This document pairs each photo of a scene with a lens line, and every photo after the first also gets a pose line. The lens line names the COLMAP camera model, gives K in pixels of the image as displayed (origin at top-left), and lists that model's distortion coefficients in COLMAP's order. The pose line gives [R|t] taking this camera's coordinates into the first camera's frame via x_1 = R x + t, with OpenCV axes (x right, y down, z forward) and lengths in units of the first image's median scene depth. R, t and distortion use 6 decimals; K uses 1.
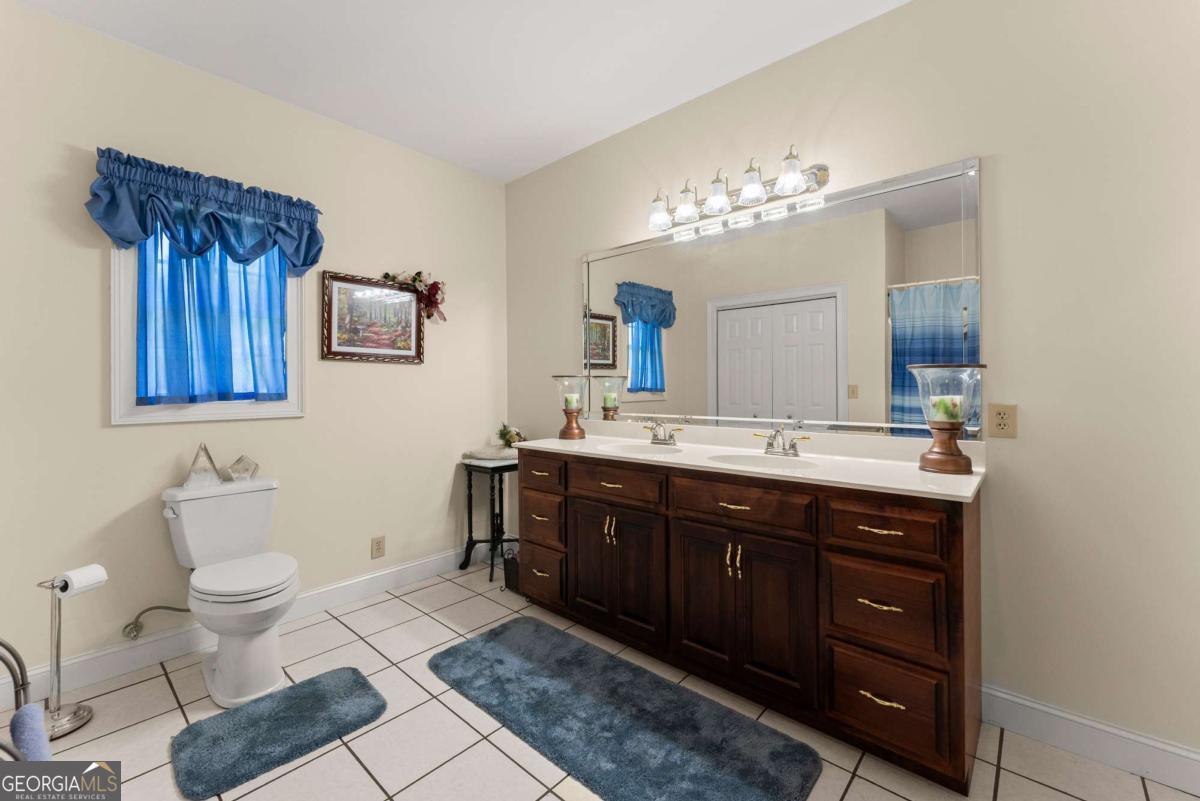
lens RADIAL K [[489.5, 0, 599.8], [0, 489.5, 386.3], [0, 0, 1]] dist [-0.000351, -0.000149]
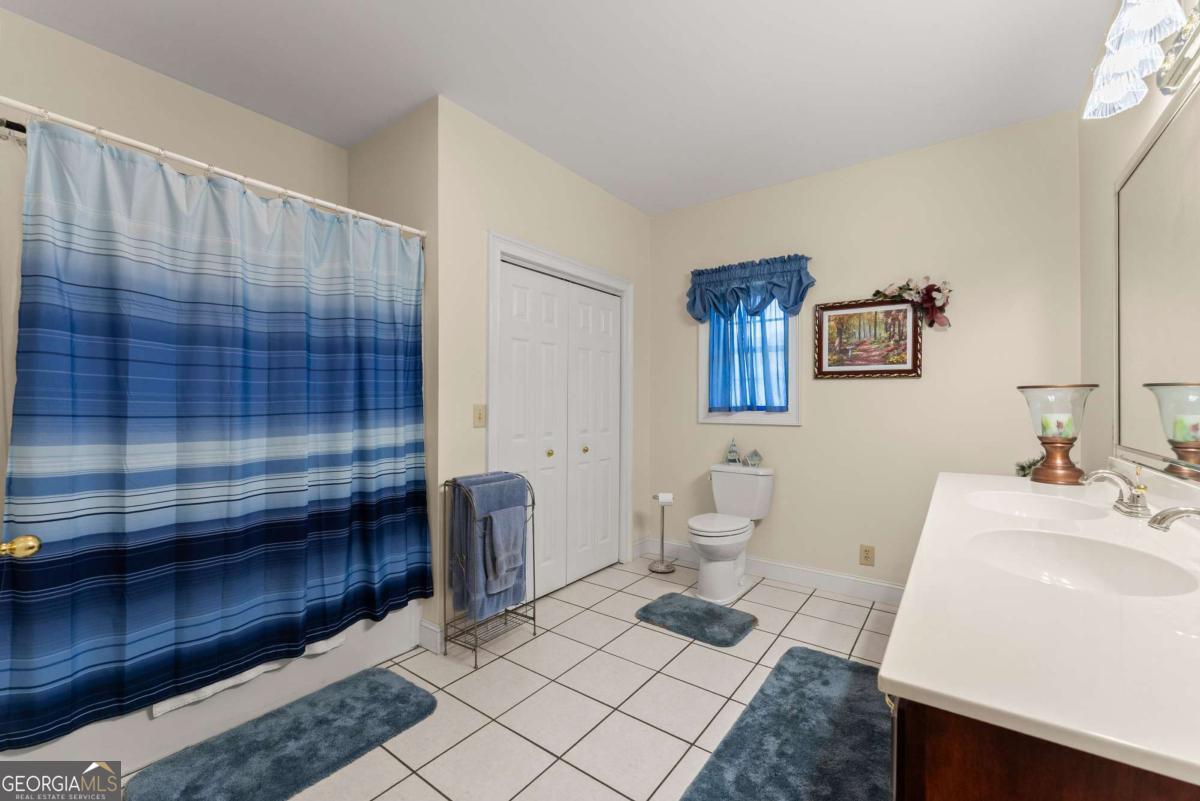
lens RADIAL K [[484.8, 0, 600.0], [0, 484.8, 400.5], [0, 0, 1]] dist [-0.000889, -0.000066]
pose [[0.099913, 0.000585, -0.994996, 0.552375], [-0.002570, 0.999997, 0.000330, -0.001011], [0.994993, 0.002524, 0.099914, 0.349833]]
